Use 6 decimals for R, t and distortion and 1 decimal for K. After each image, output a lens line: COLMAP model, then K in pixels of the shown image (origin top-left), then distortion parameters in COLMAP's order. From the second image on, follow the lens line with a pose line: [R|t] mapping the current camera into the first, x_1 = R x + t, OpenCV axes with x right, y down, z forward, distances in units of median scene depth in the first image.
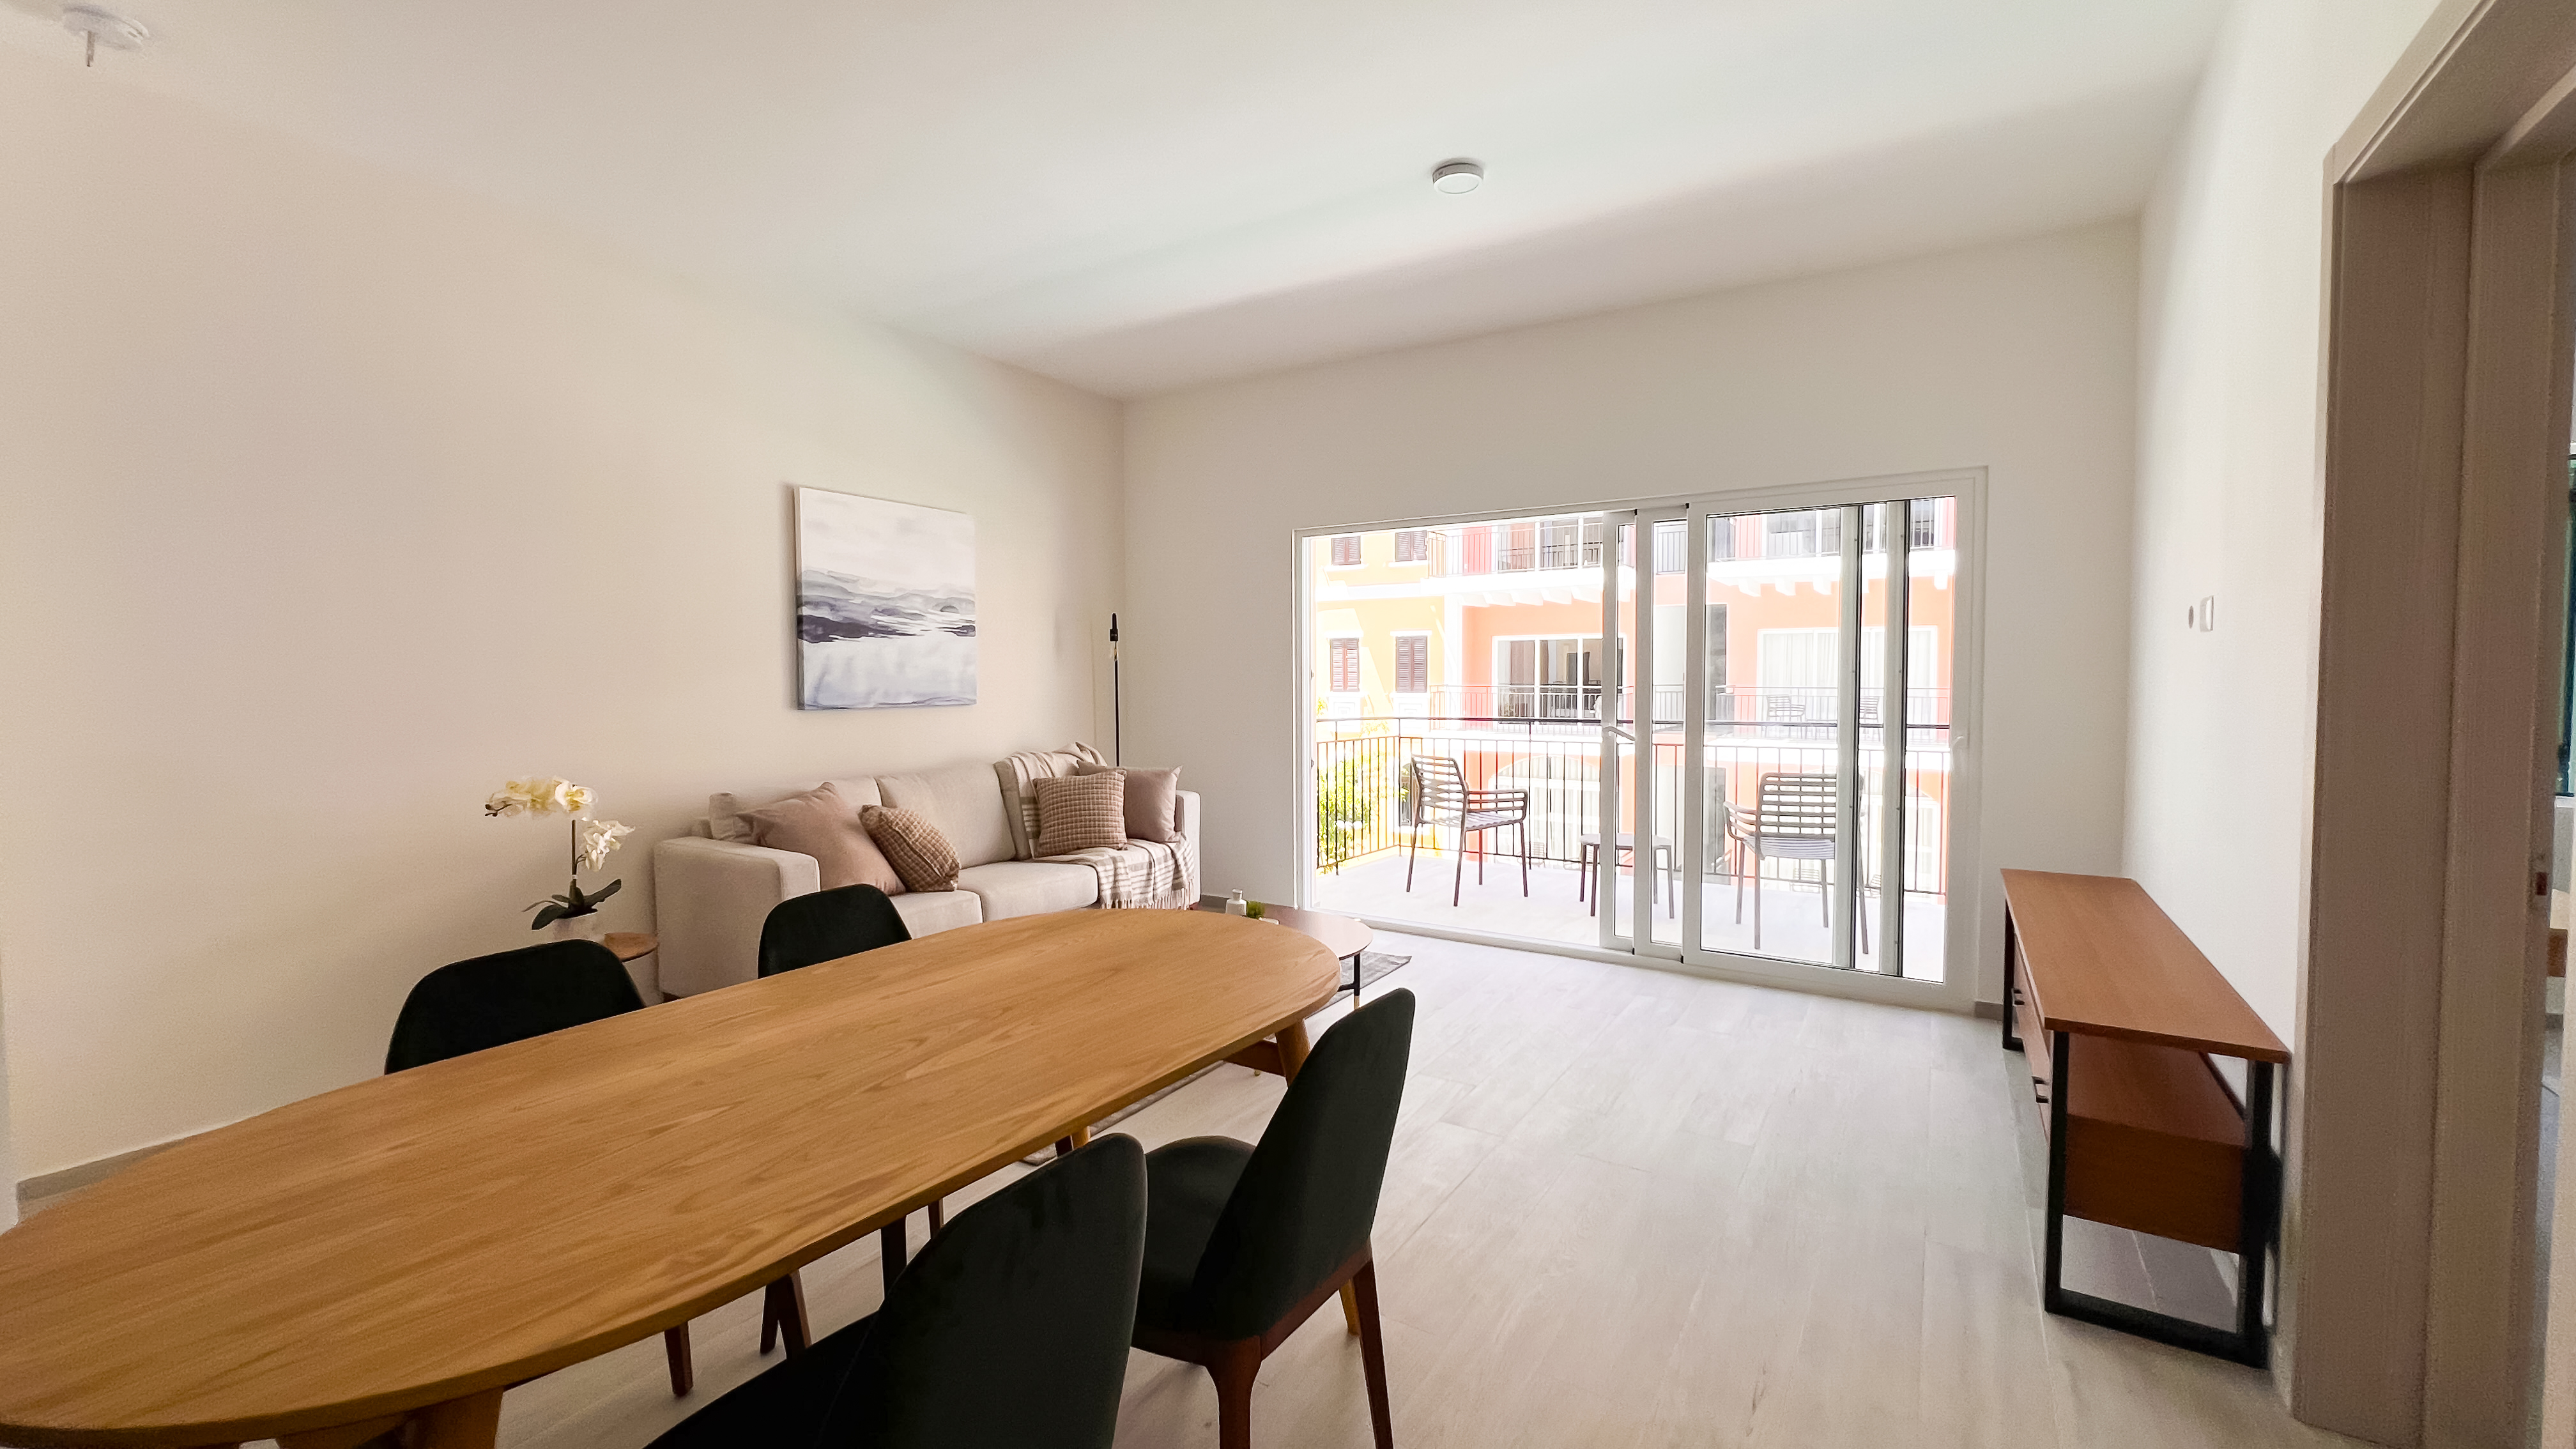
lens RADIAL K [[1035.8, 0, 1287.6], [0, 1035.8, 721.7], [0, 0, 1]] dist [-0.000625, 0.000005]
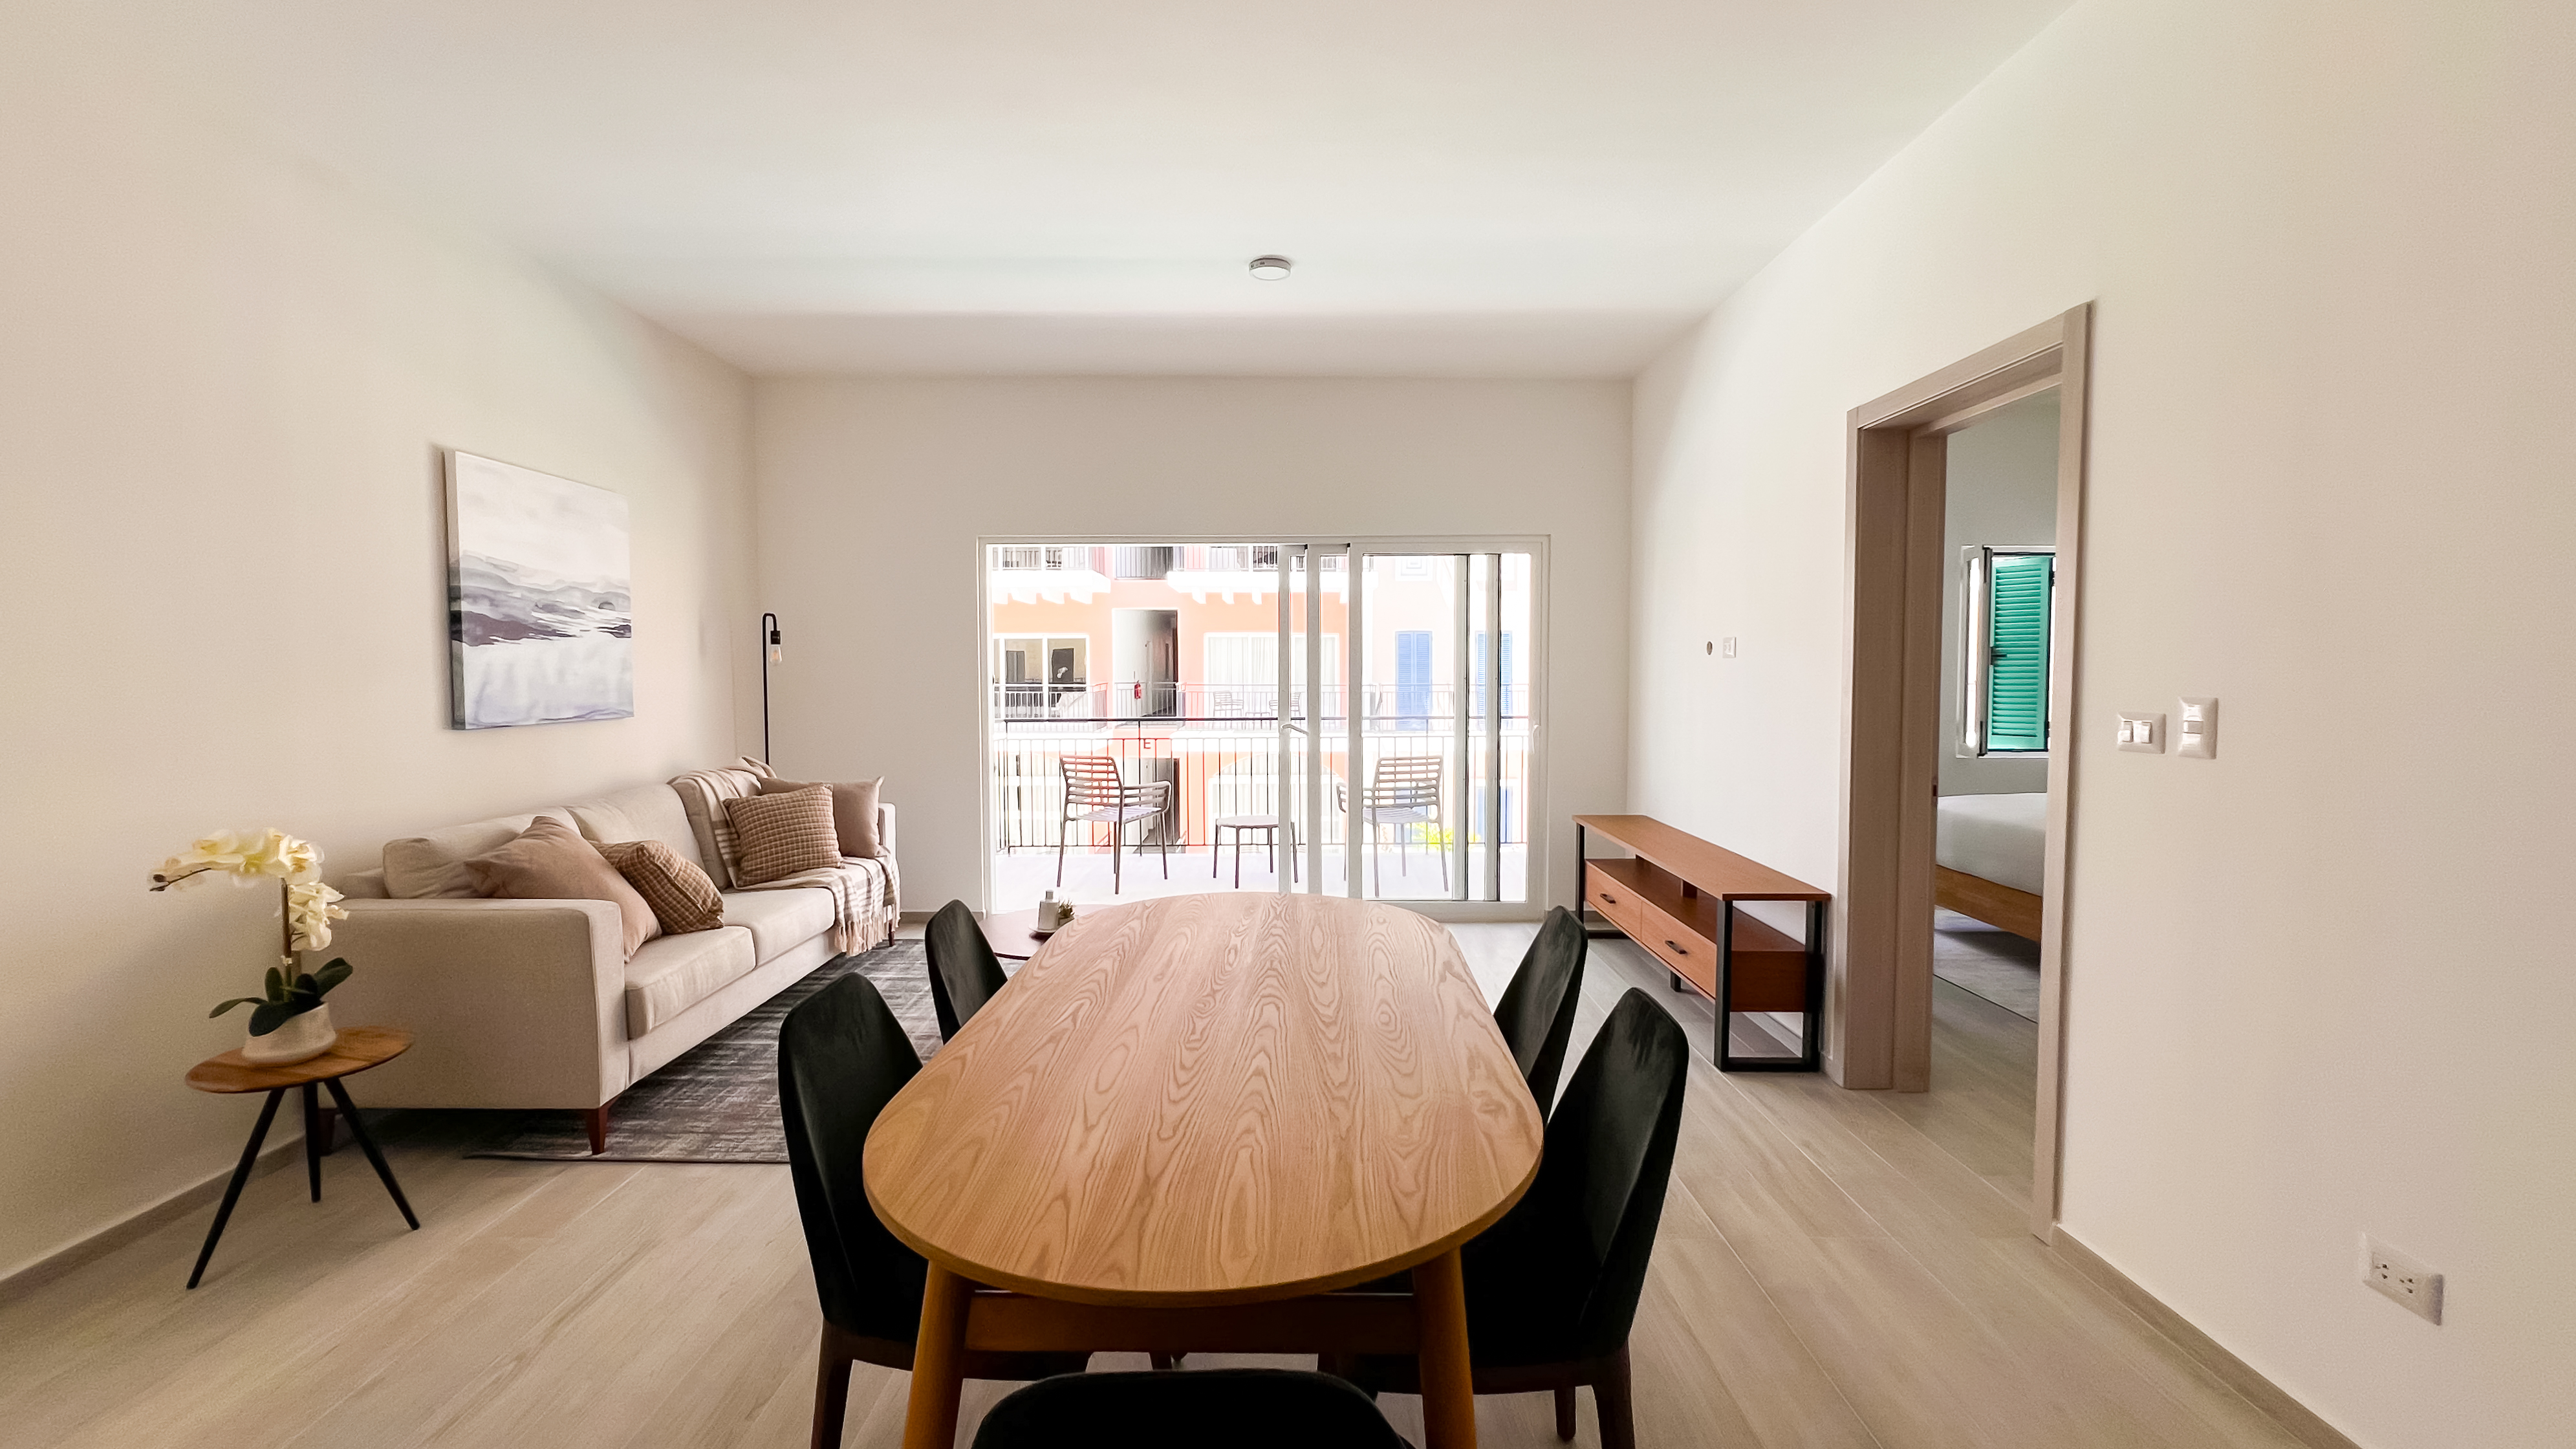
lens RADIAL K [[1045.6, 0, 1288.0], [0, 1045.6, 724.5], [0, 0, 1]] dist [0.001064, 0.000083]
pose [[0.846095, -0.026092, 0.532393, -0.340511], [0.022882, 0.999658, 0.012627, -0.010556], [-0.532541, 0.001498, 0.846403, -0.021871]]
